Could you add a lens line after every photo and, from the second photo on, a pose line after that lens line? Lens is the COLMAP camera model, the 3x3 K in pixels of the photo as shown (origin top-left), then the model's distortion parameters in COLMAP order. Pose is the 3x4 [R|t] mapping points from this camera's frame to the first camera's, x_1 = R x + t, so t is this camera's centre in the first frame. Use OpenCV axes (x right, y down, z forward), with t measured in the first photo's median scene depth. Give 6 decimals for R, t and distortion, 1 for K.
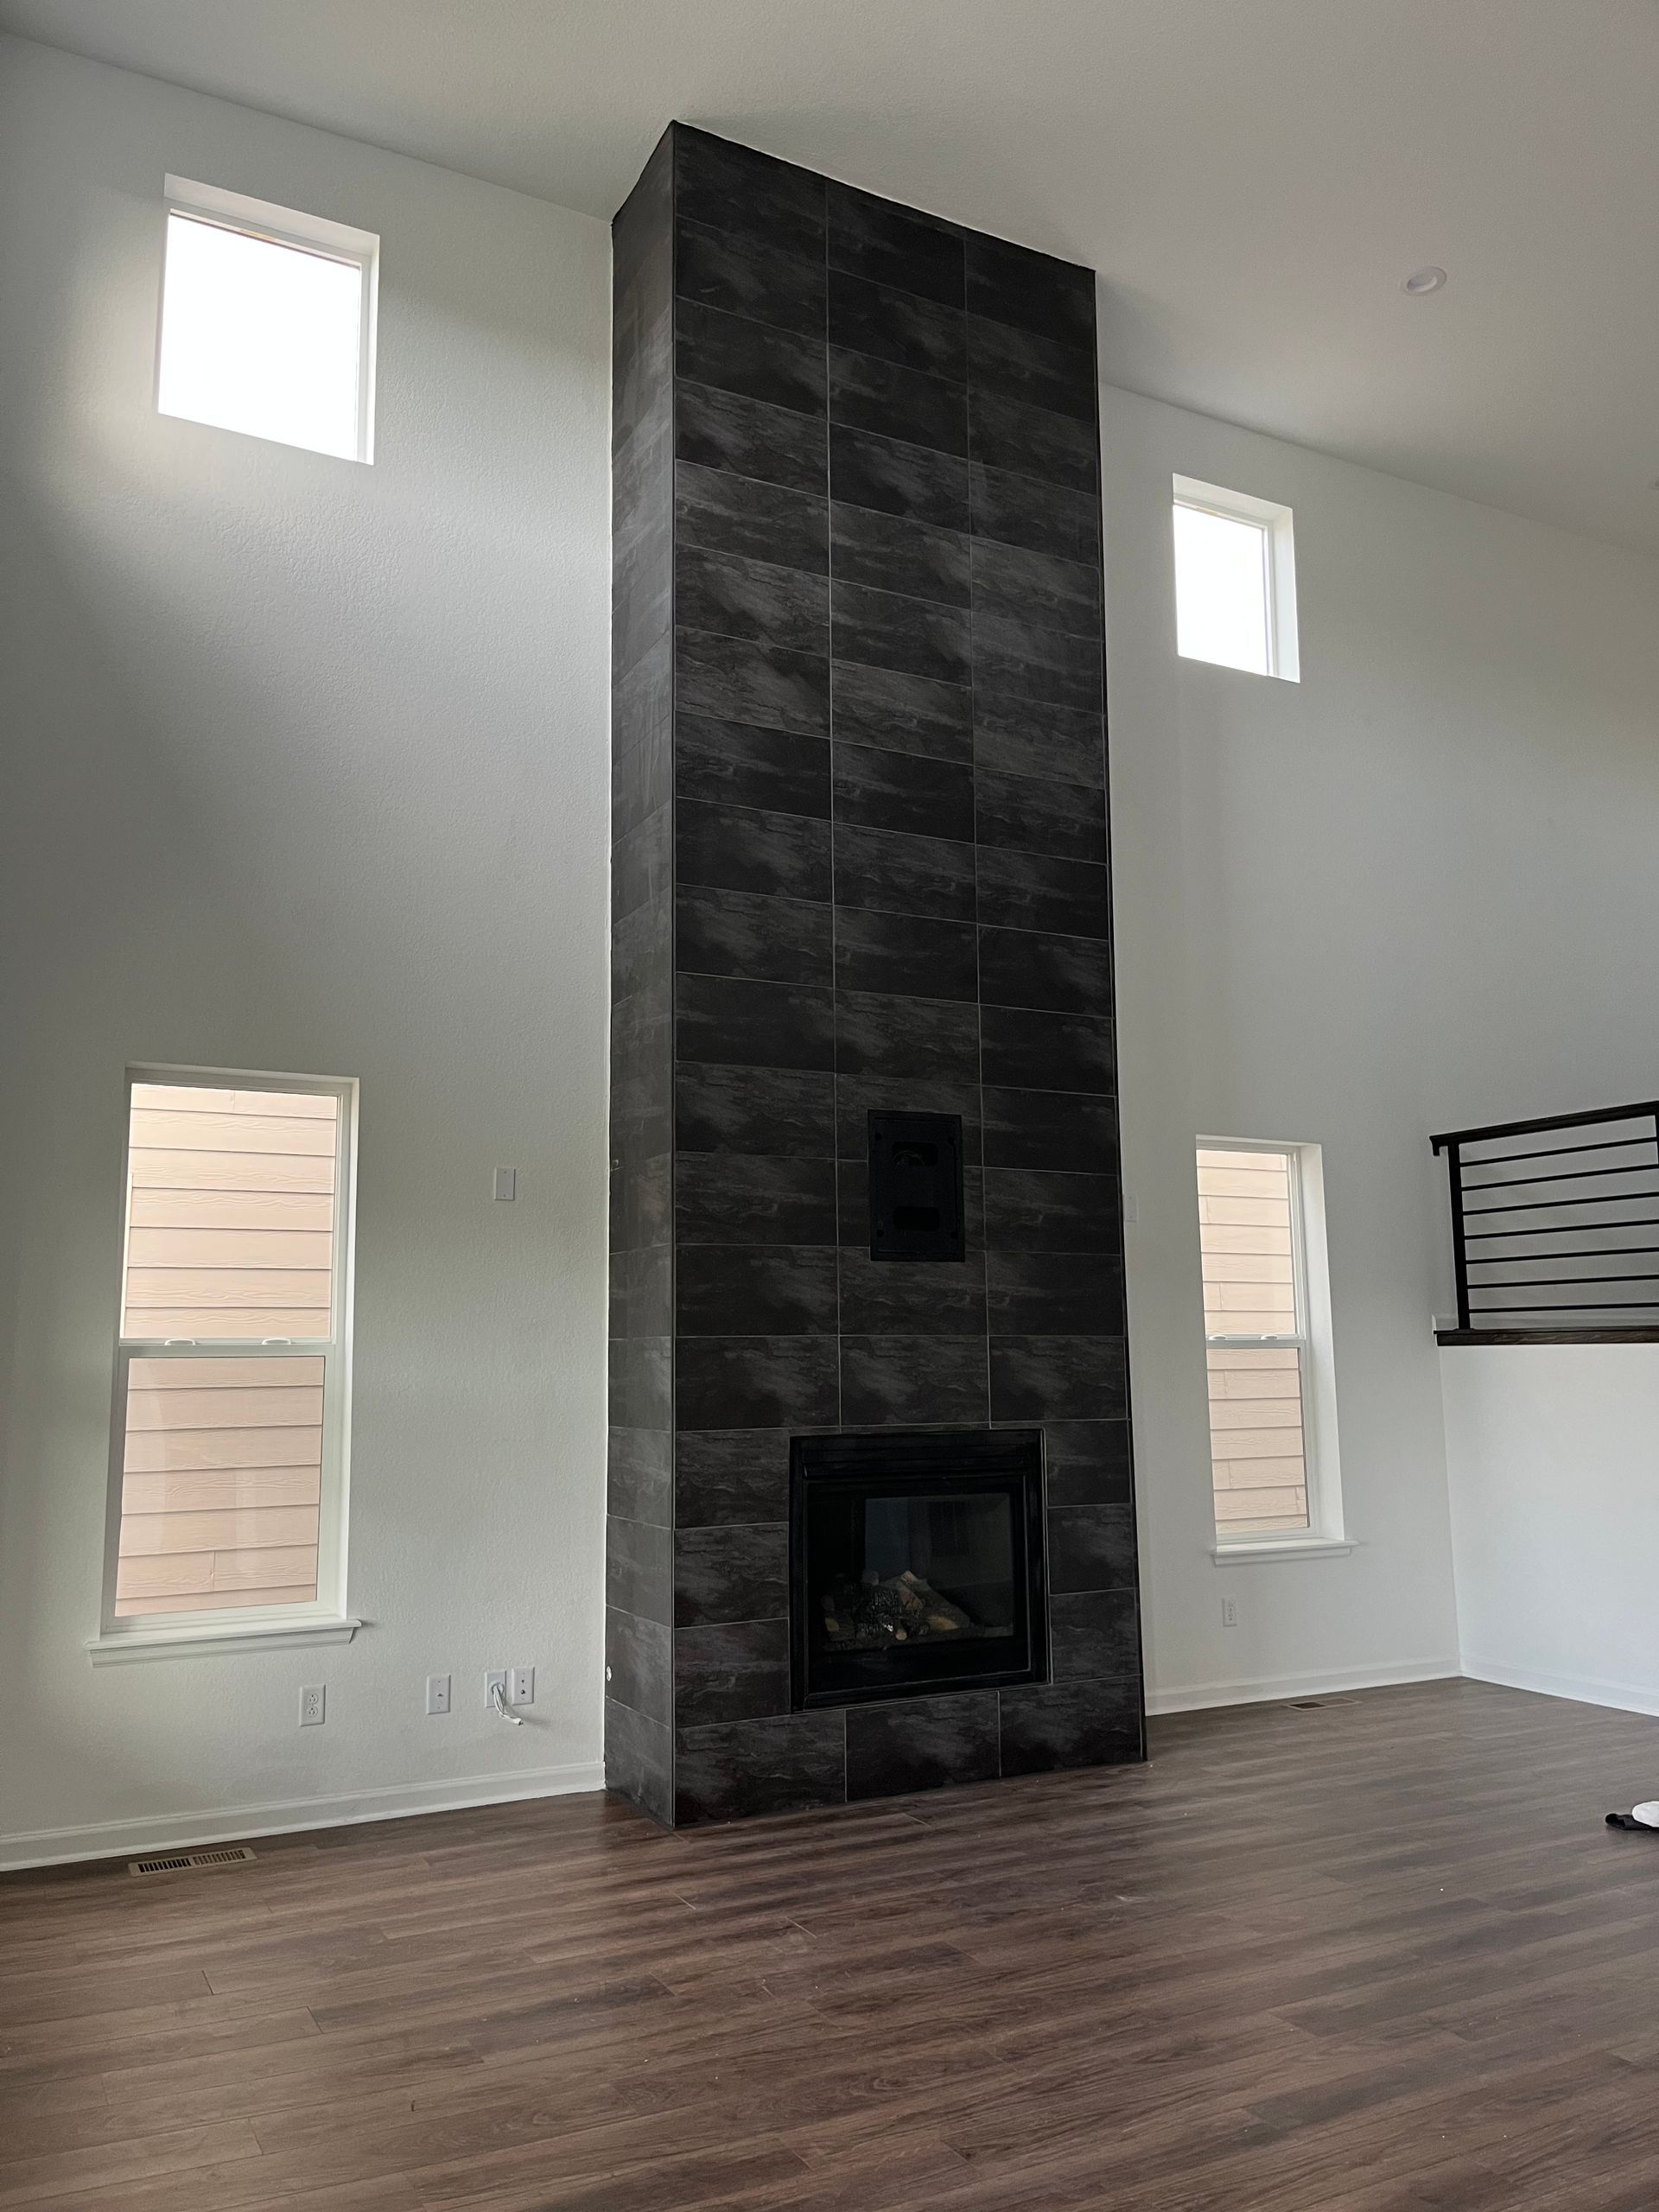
lens RADIAL K [[1666.1, 0, 838.6], [0, 1666.1, 1108.5], [0, 0, 1]] dist [0.061760, -0.074513]
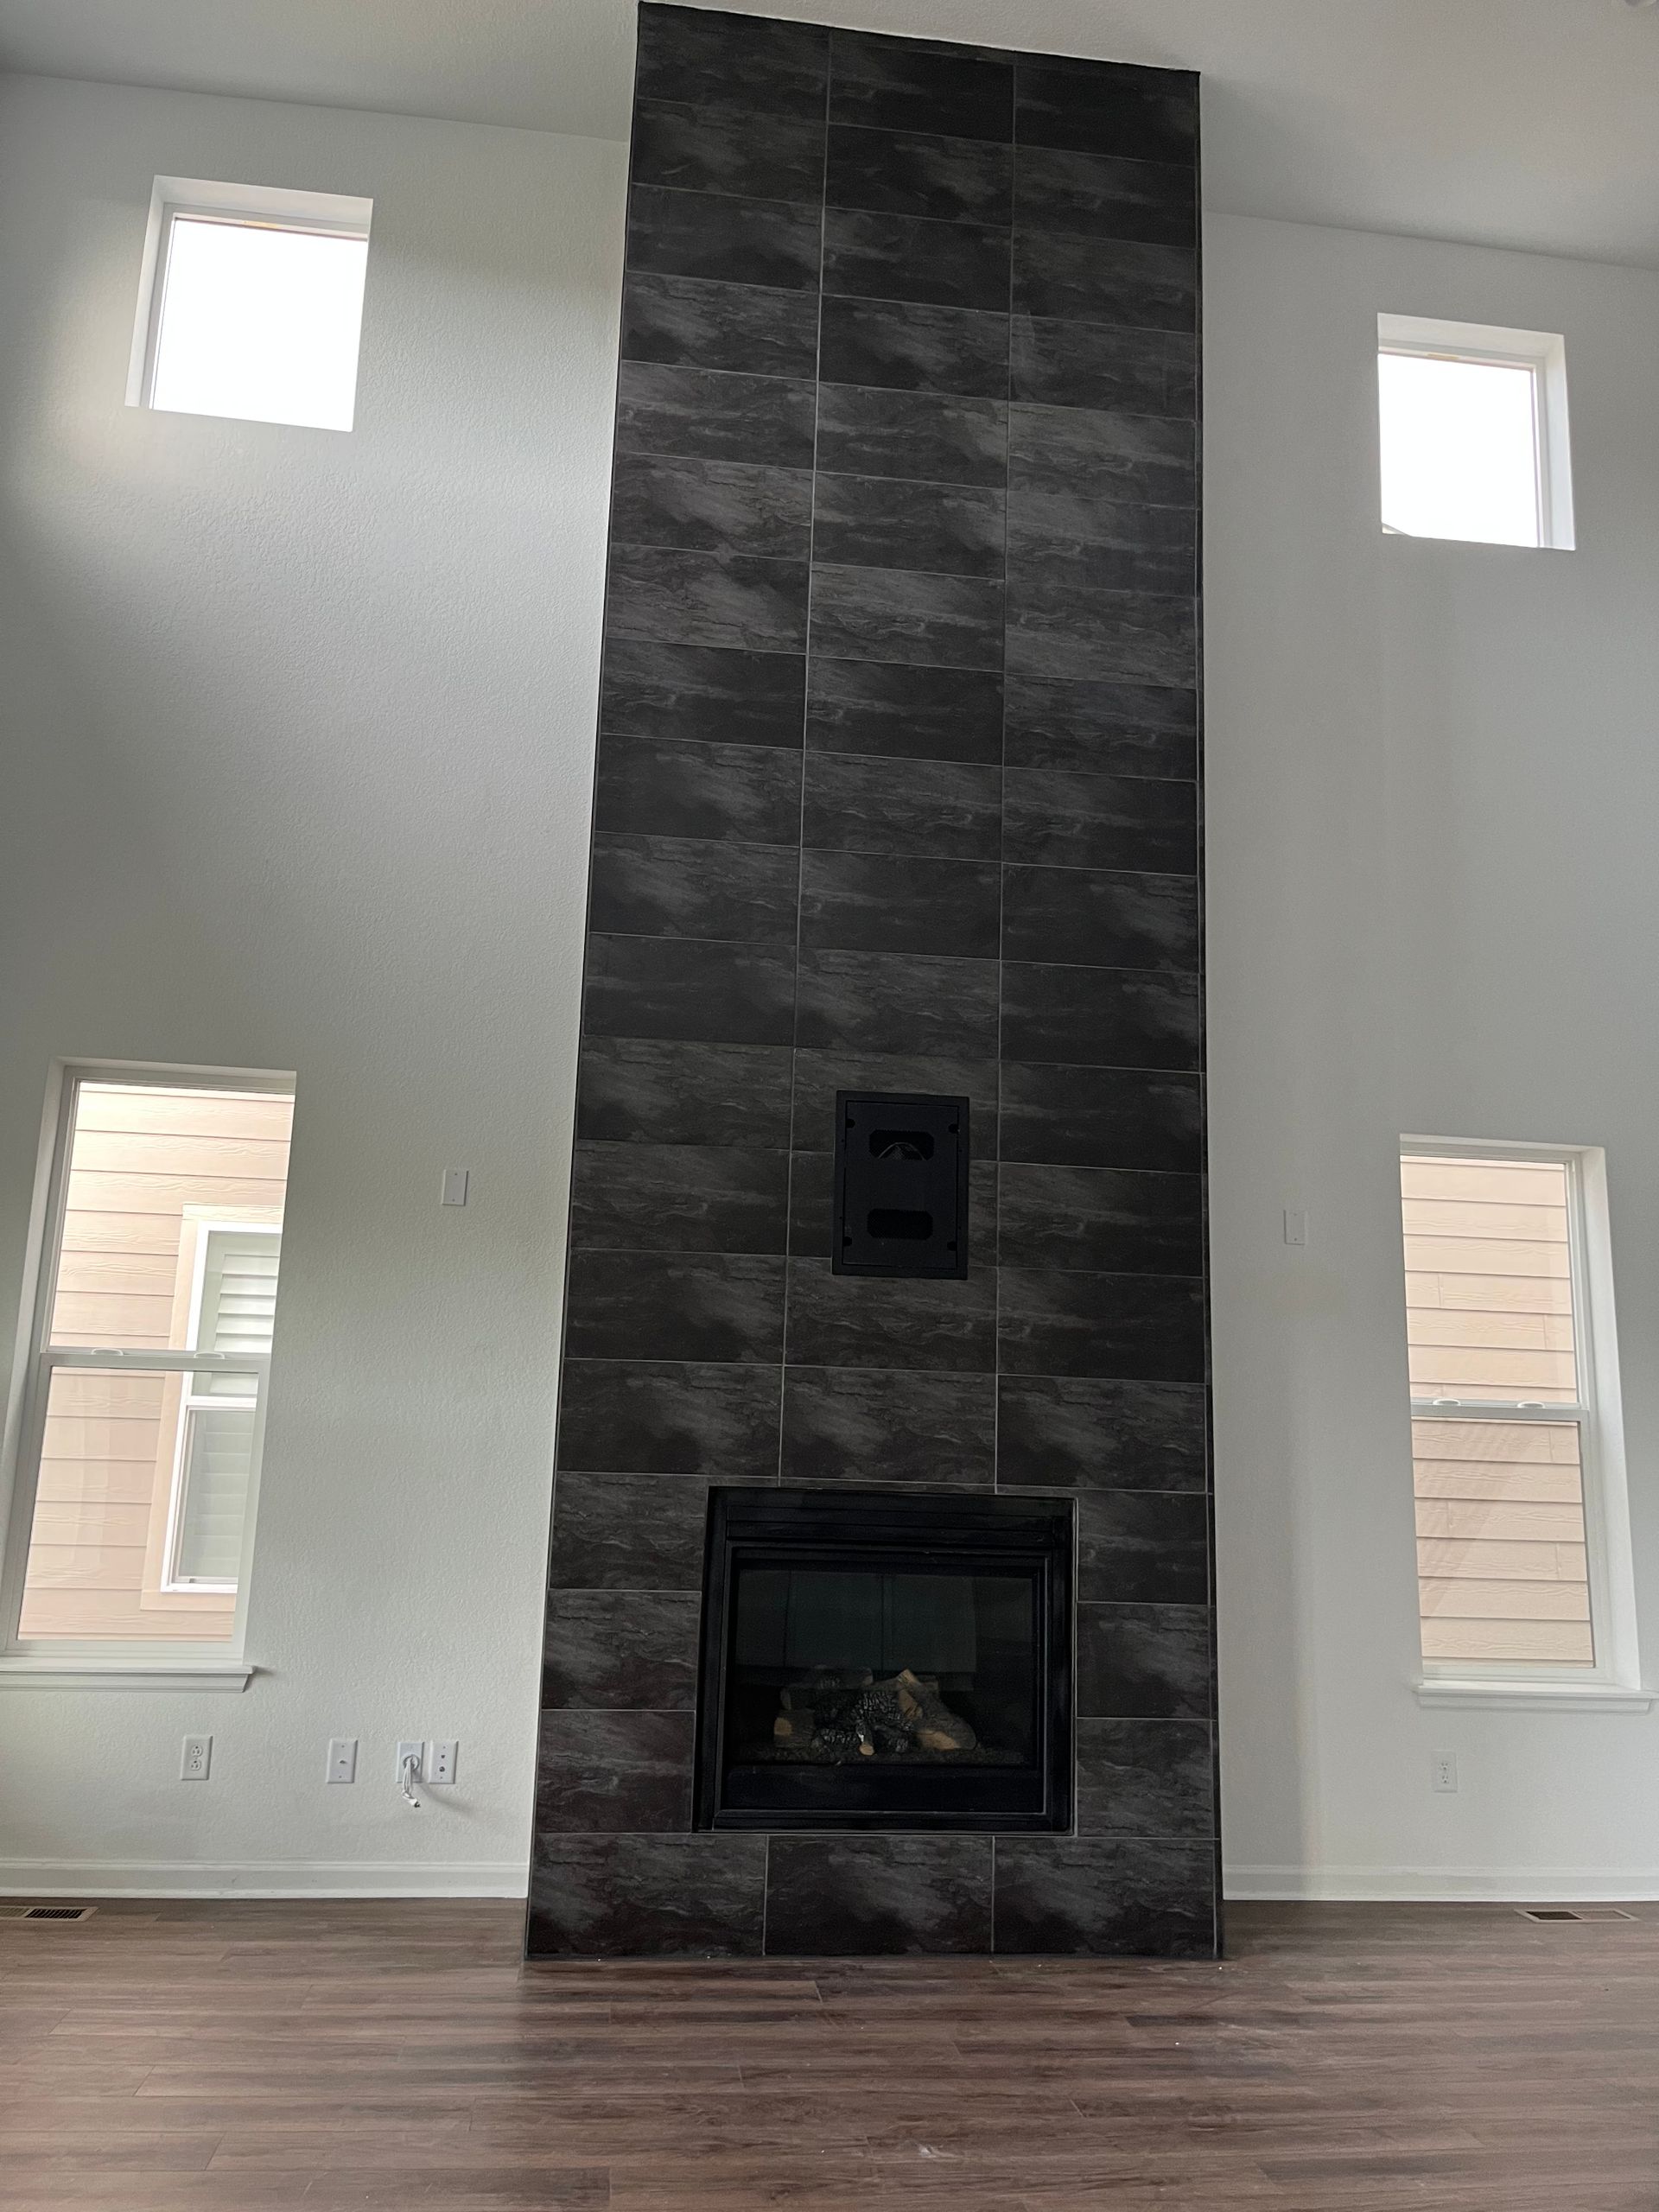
lens RADIAL K [[1666.1, 0, 827.7], [0, 1666.1, 1109.3], [0, 0, 1]] dist [0.061760, -0.074513]
pose [[0.934296, -0.030099, -0.355224, 0.299417], [0.011302, 0.998429, -0.054874, 0.053756], [0.356318, 0.047254, 0.933169, 0.230445]]
